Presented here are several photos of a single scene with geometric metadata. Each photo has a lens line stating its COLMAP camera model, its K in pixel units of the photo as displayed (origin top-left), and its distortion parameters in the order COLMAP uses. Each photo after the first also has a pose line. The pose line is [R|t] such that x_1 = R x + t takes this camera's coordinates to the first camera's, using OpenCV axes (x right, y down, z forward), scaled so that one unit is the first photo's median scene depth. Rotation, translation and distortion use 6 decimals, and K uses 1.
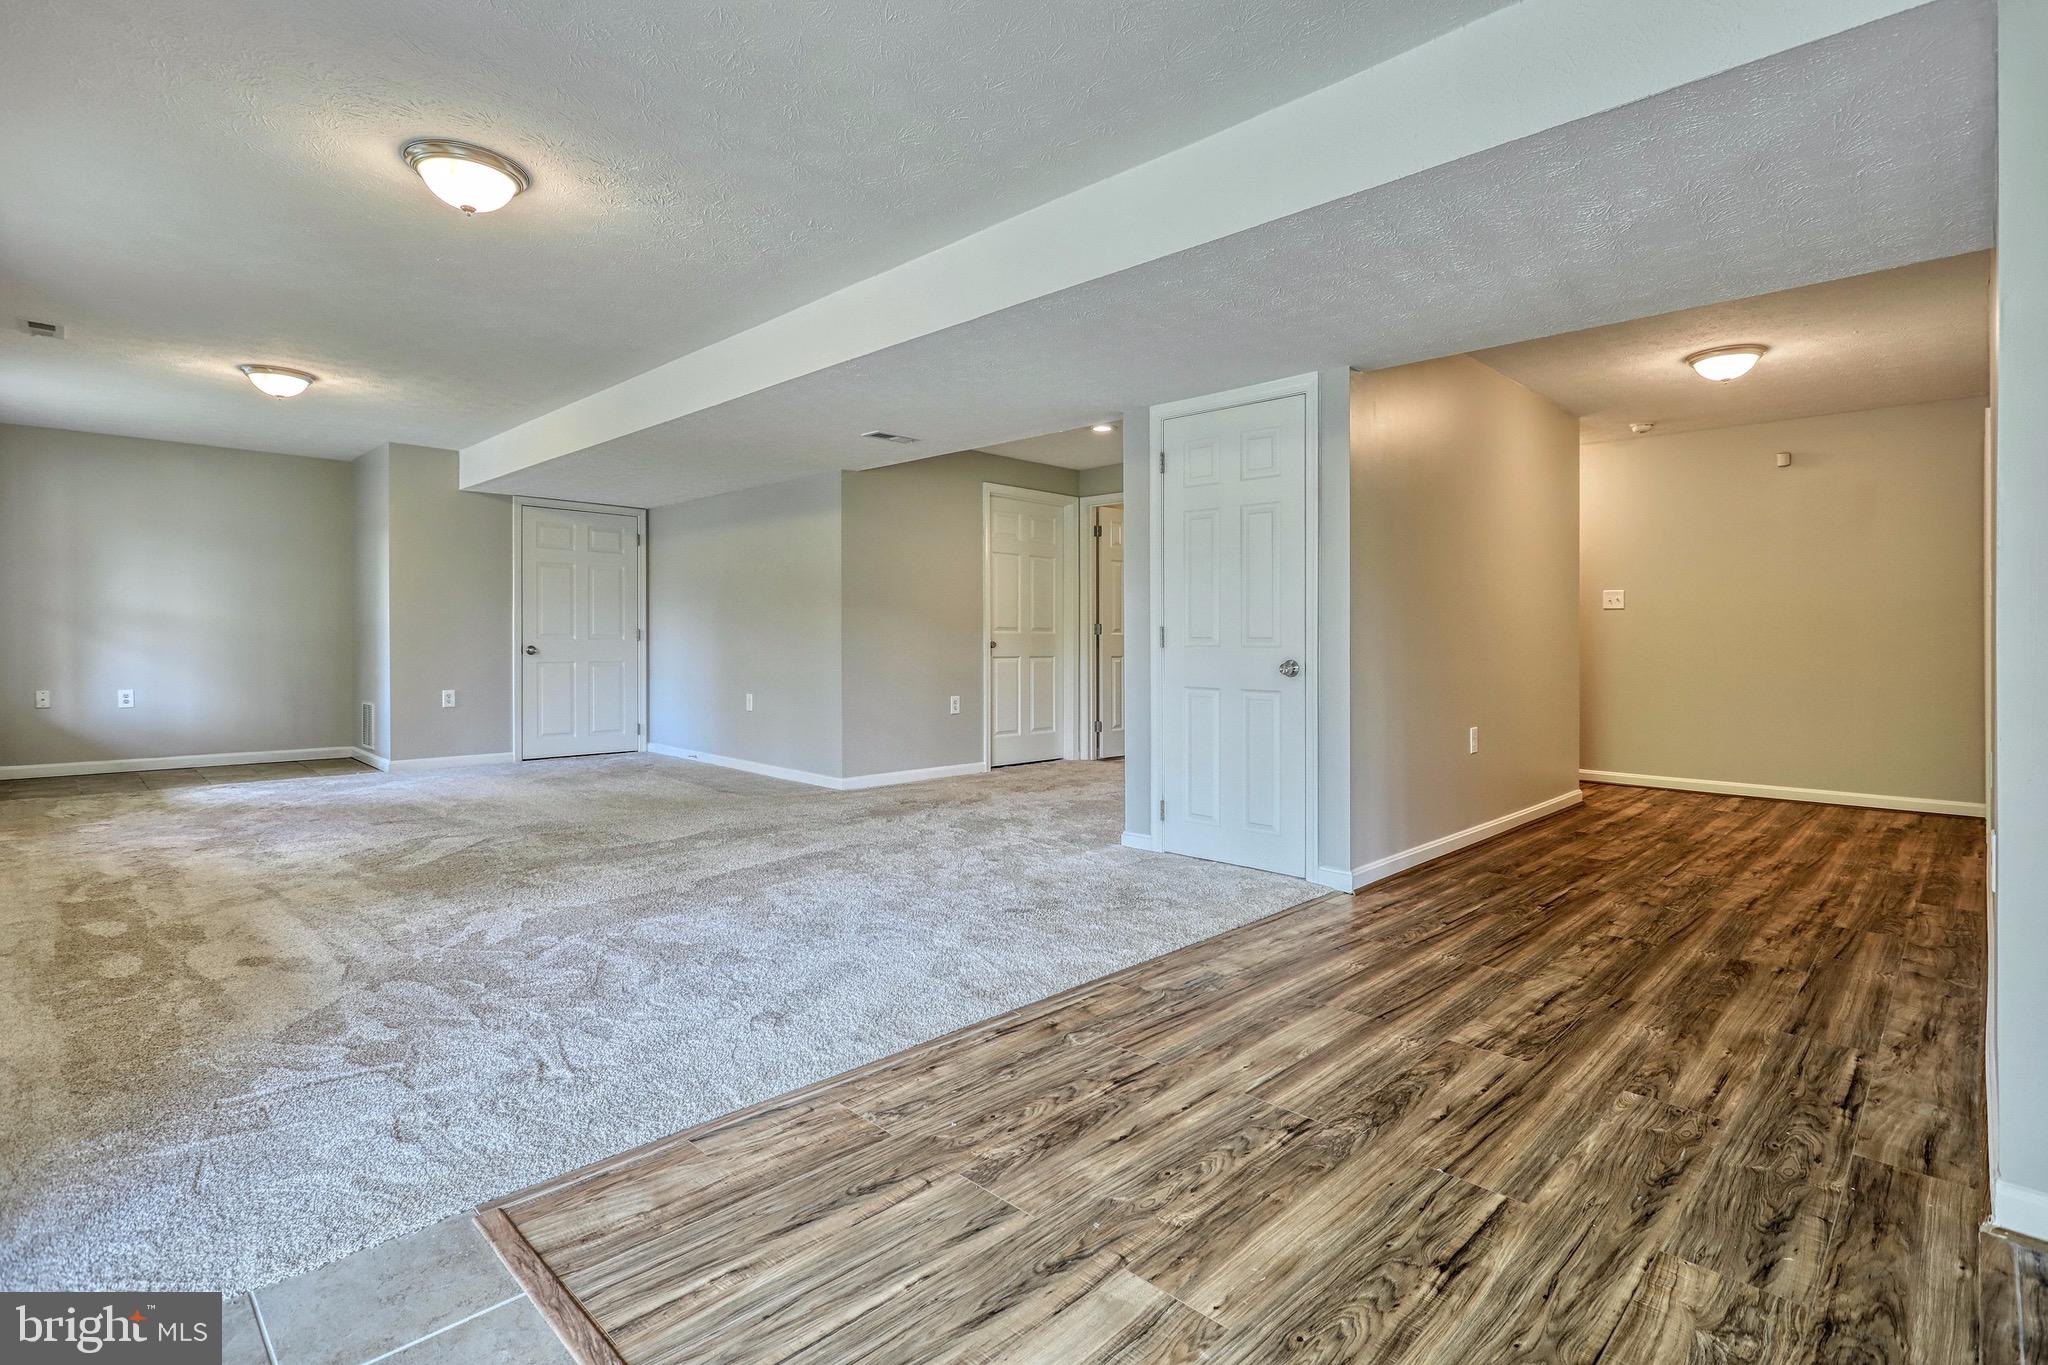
lens RADIAL K [[985.9, 0, 1023.4], [0, 985.9, 645.3], [0, 0, 1]] dist [-0.001596, 0.000084]
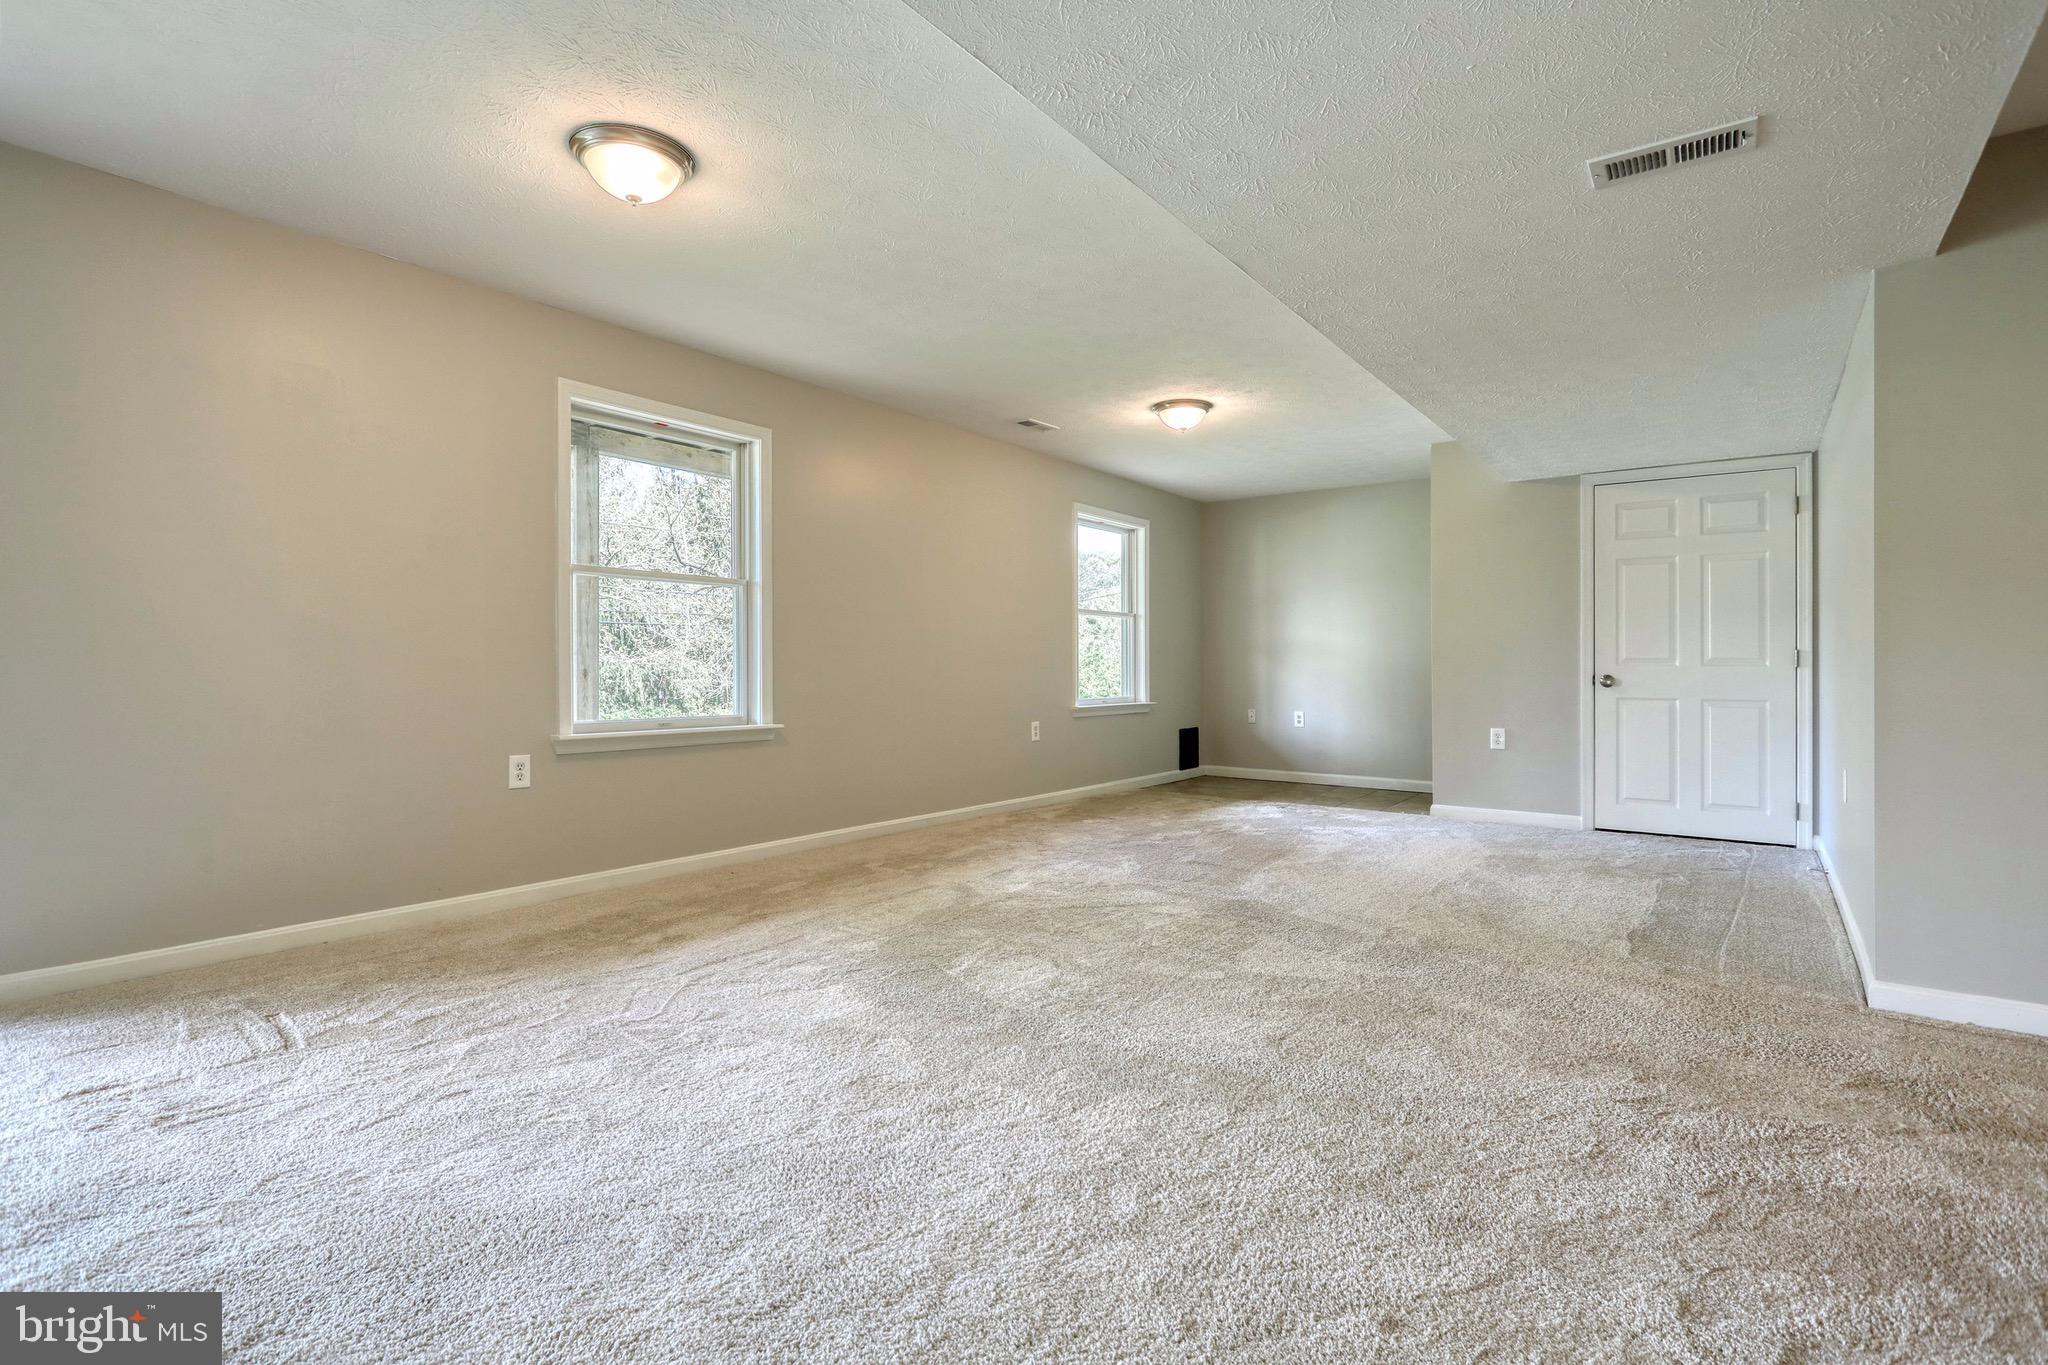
lens RADIAL K [[969.7, 0, 1020.3], [0, 969.7, 674.0], [0, 0, 1]] dist [0.001684, 0.000353]
pose [[0.141370, 0.001811, -0.989955, 0.485308], [-0.006839, 0.999976, 0.000853, 0.006526], [0.989933, 0.006650, 0.141379, 1.480385]]
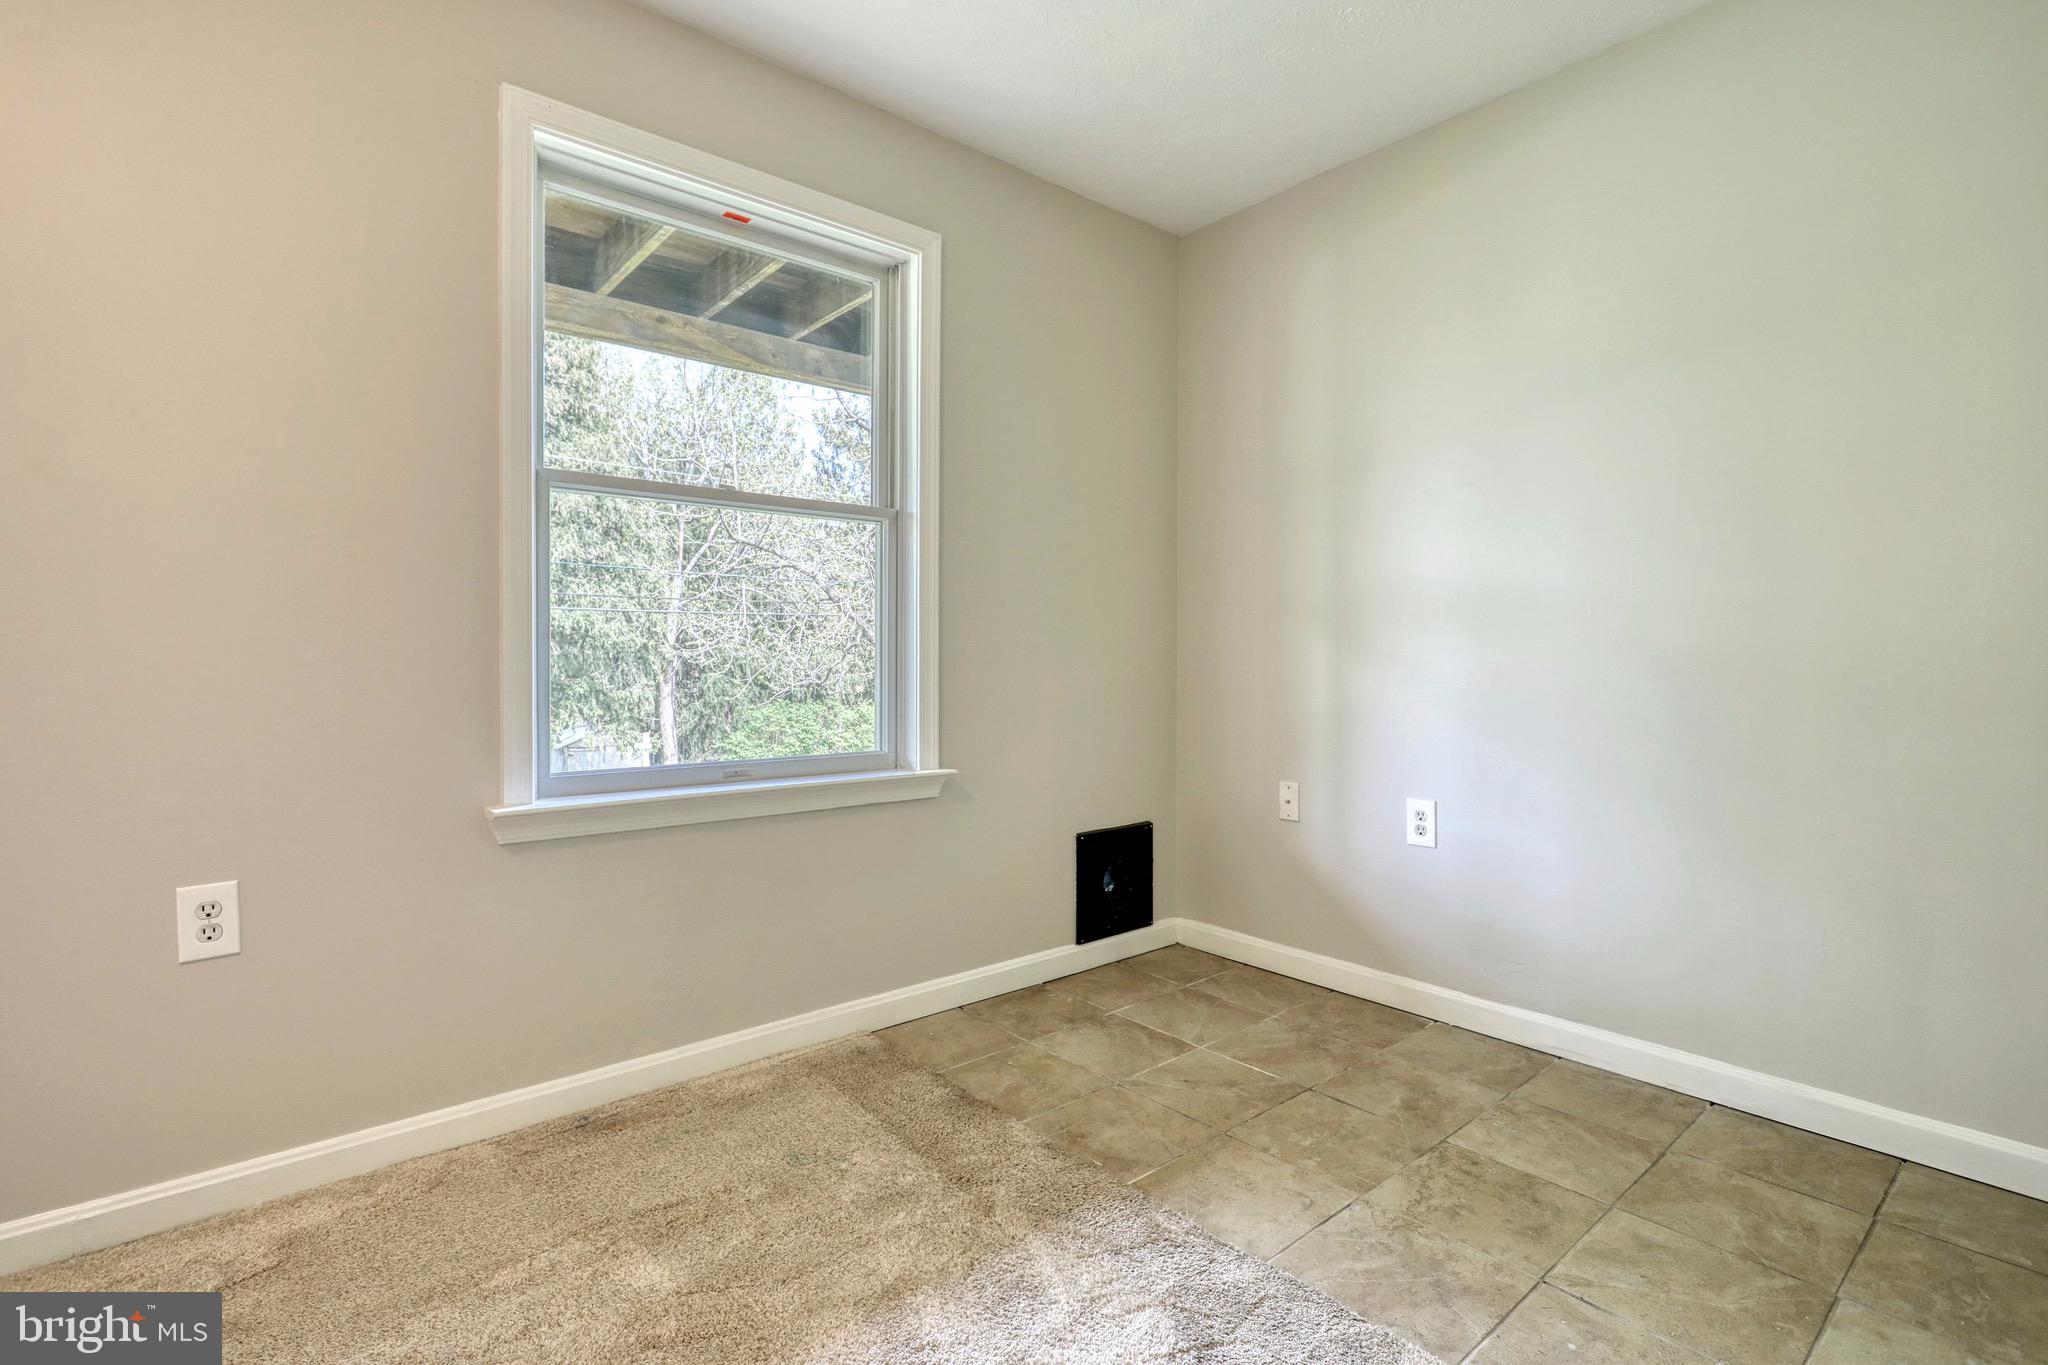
lens RADIAL K [[932.4, 0, 1020.5], [0, 932.4, 657.8], [0, 0, 1]] dist [-0.001637, 0.000002]
pose [[-0.088274, -0.006395, -0.996076, -1.563418], [-0.005629, 0.999967, -0.005921, -0.017632], [0.996080, 0.005084, -0.088308, 2.527939]]
